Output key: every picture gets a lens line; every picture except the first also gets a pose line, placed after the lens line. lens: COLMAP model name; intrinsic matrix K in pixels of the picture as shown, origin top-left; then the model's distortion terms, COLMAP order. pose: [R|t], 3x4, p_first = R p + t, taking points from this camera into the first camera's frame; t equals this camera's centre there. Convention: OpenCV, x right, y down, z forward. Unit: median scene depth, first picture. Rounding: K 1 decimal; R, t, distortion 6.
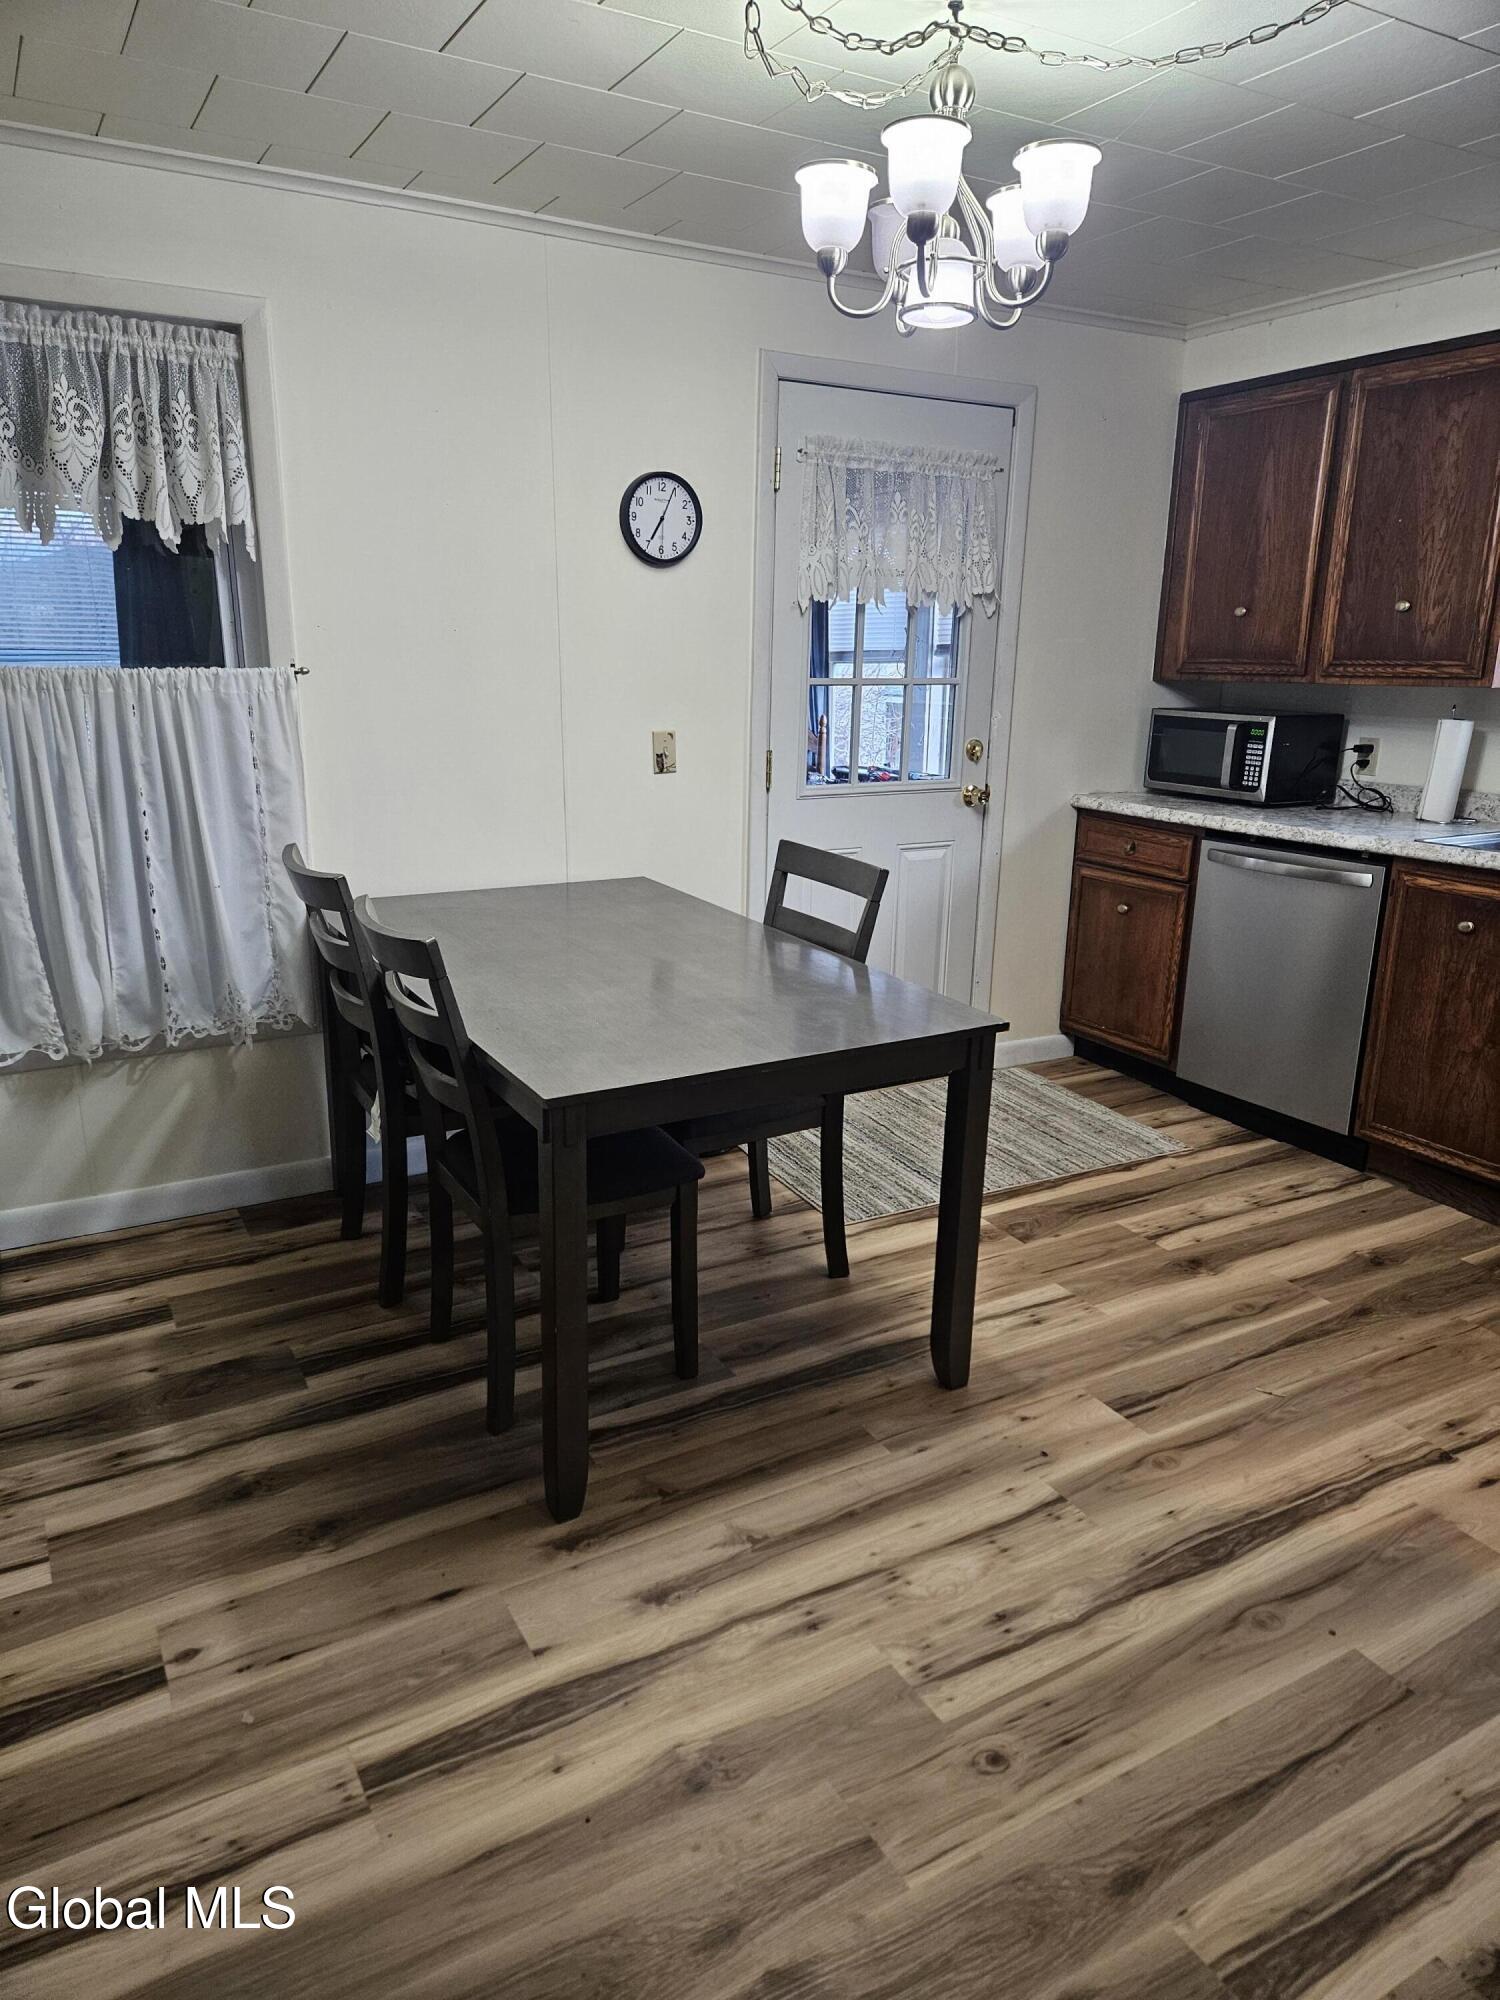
lens RADIAL K [[1334.1, 0, 746.0], [0, 1334.1, 1003.2], [0, 0, 1]] dist [0.077354, -0.063064]
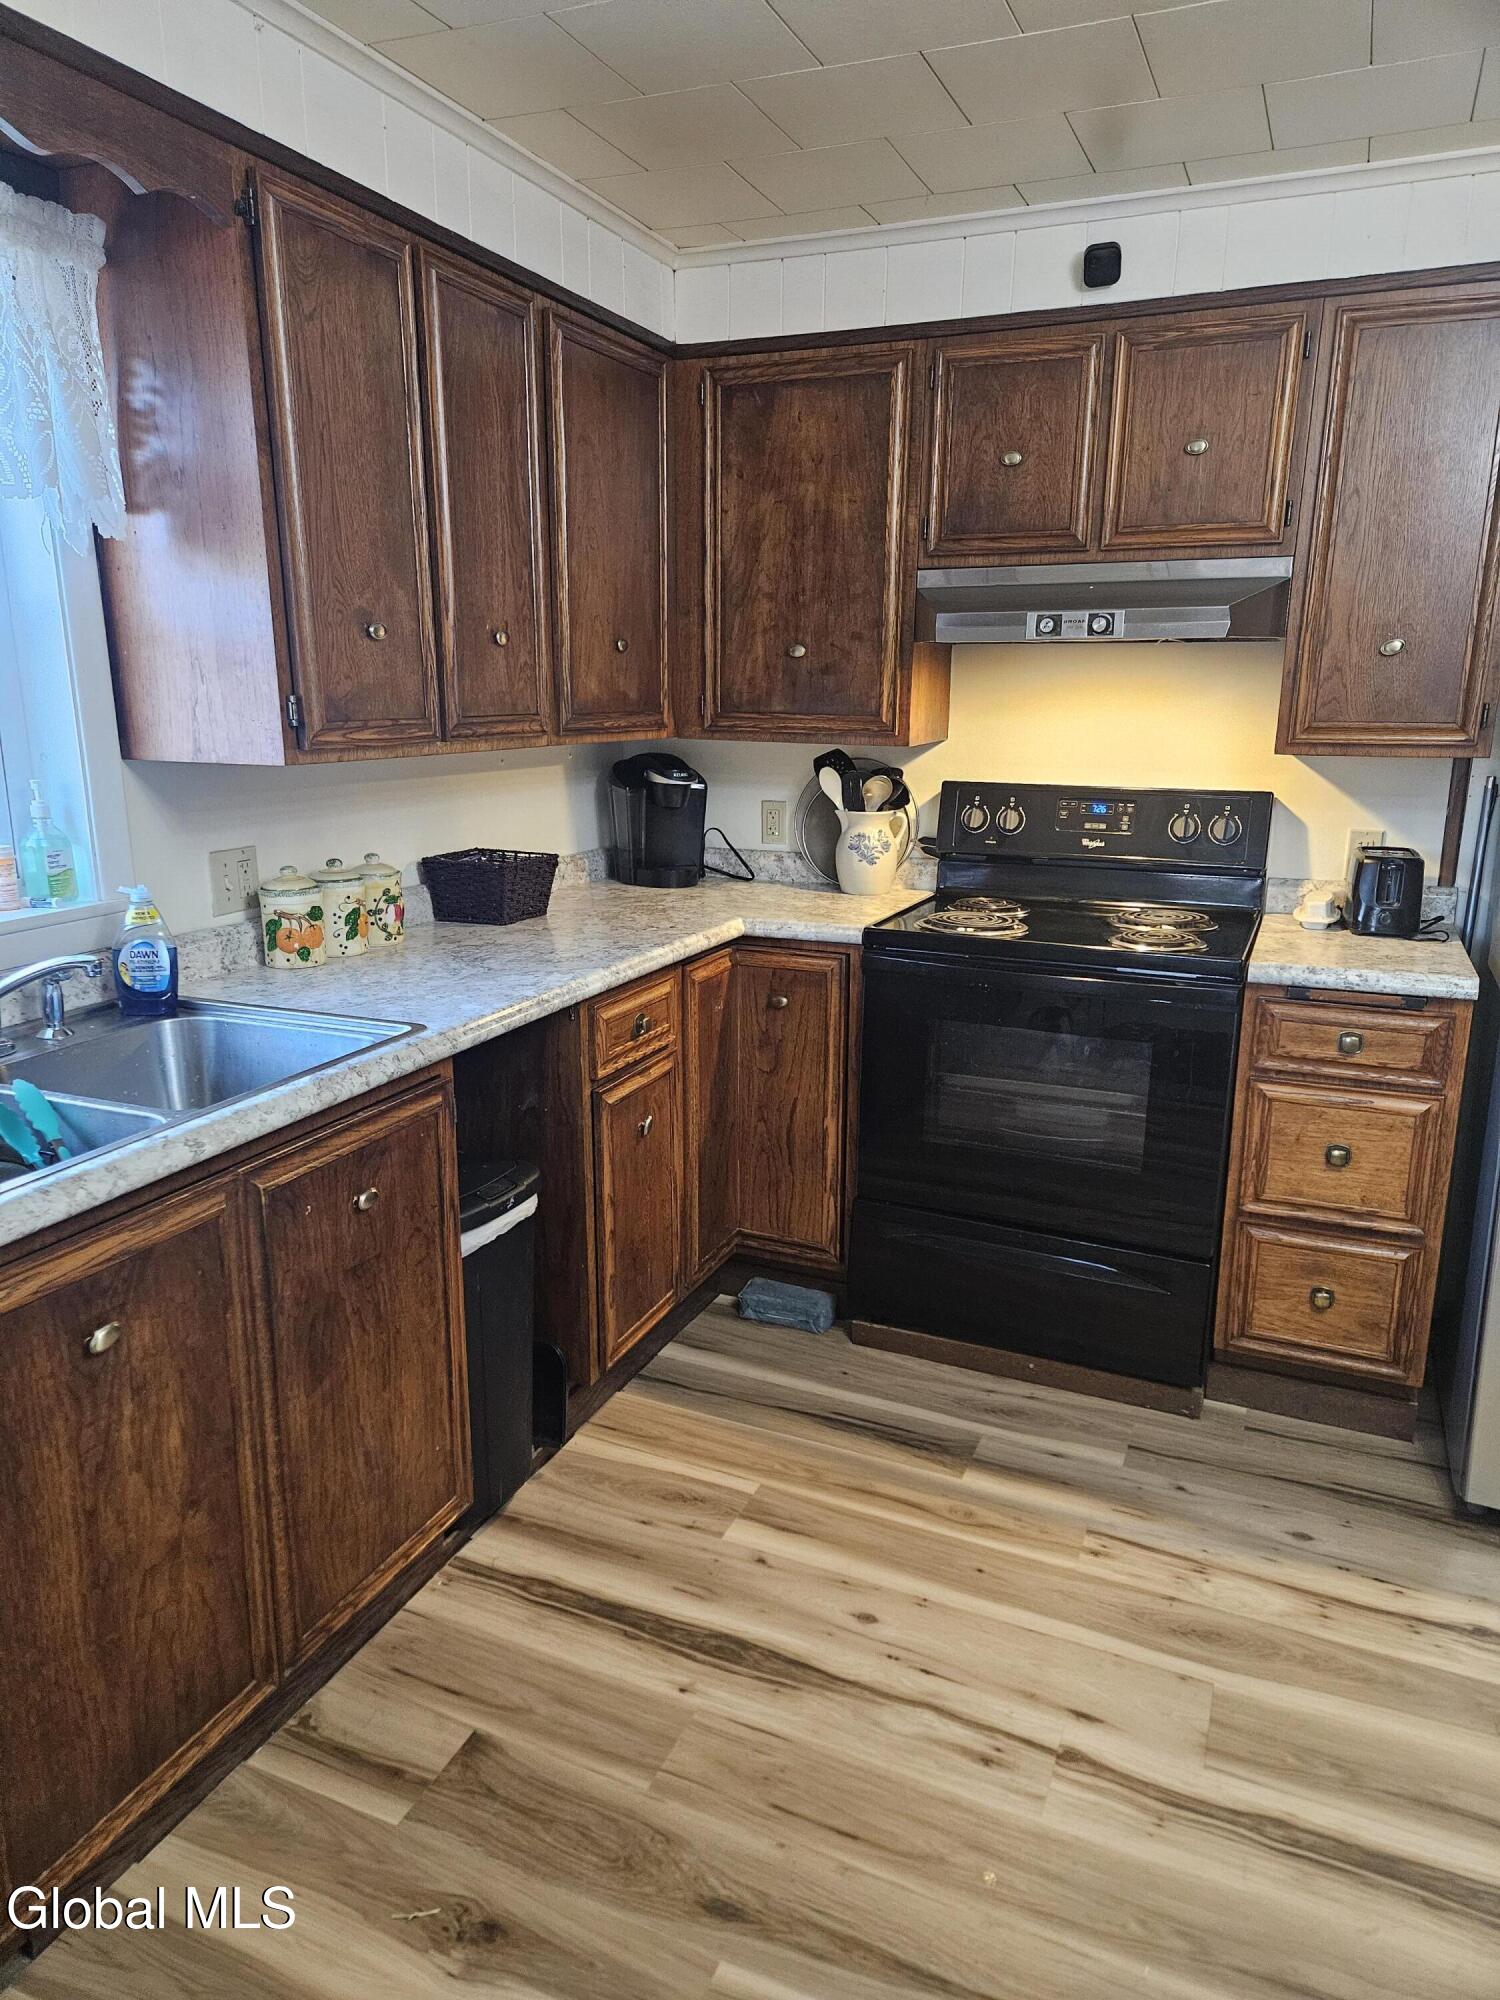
lens RADIAL K [[1334.1, 0, 738.8], [0, 1334.1, 1011.0], [0, 0, 1]] dist [0.077354, -0.063064]
pose [[-0.593641, -0.213465, 0.775902, 0.122113], [0.199585, 0.894997, 0.398932, -0.377249], [-0.779587, 0.391680, -0.488702, 1.345977]]
